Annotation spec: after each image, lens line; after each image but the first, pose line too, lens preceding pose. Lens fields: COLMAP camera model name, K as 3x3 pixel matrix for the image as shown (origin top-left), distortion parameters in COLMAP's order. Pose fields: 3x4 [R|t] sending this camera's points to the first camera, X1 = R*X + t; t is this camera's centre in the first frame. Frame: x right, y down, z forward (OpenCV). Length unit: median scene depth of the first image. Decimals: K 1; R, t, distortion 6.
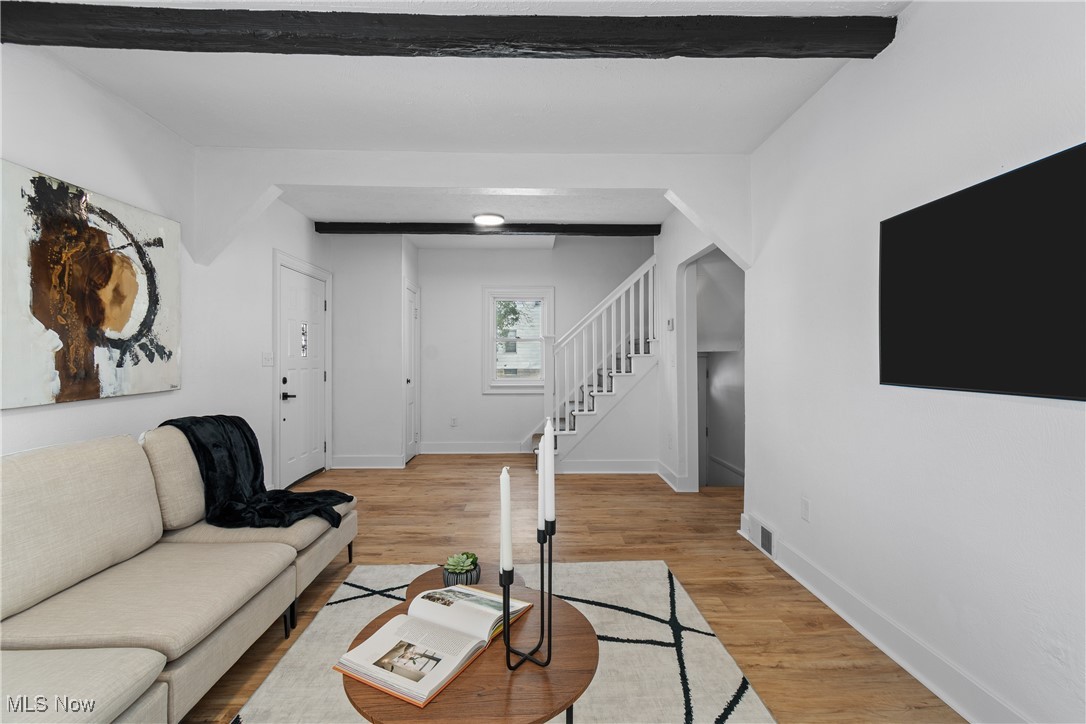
lens RADIAL K [[478.2, 0, 539.7], [0, 478.2, 361.9], [0, 0, 1]] dist [0.000370, -0.000536]
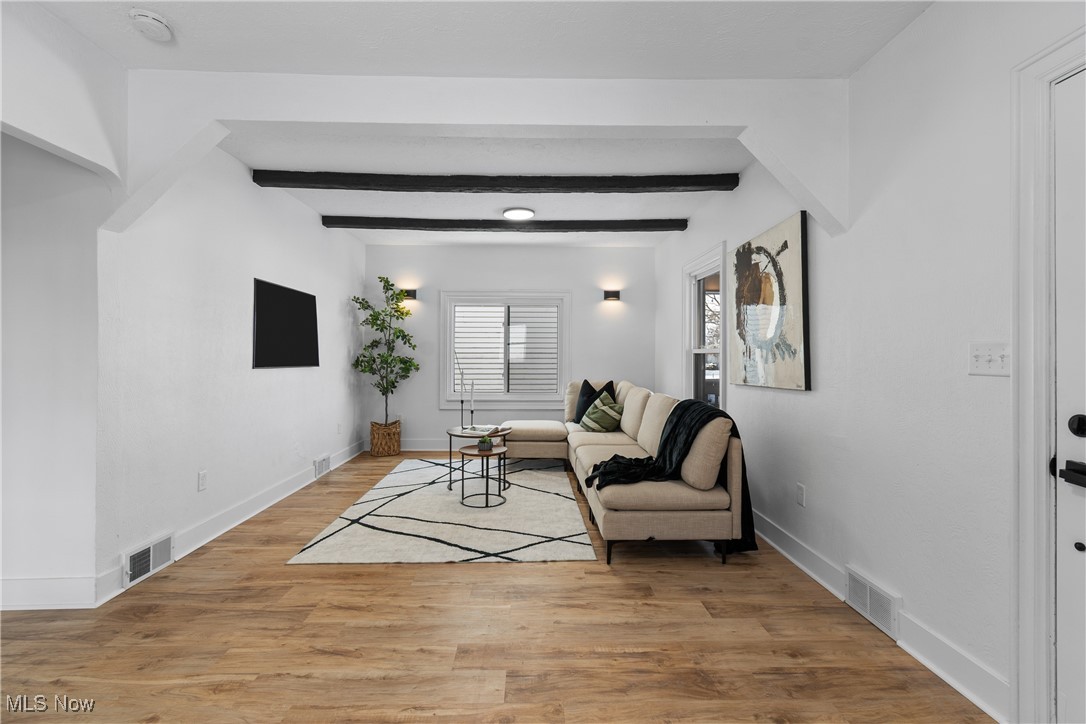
lens RADIAL K [[478.2, 0, 545.1], [0, 478.2, 355.1], [0, 0, 1]] dist [0.000370, -0.000536]
pose [[-0.999939, -0.004681, -0.010023, -0.281859], [-0.004709, 0.999985, 0.002786, -0.011973], [0.010009, 0.002833, -0.999946, 2.190489]]
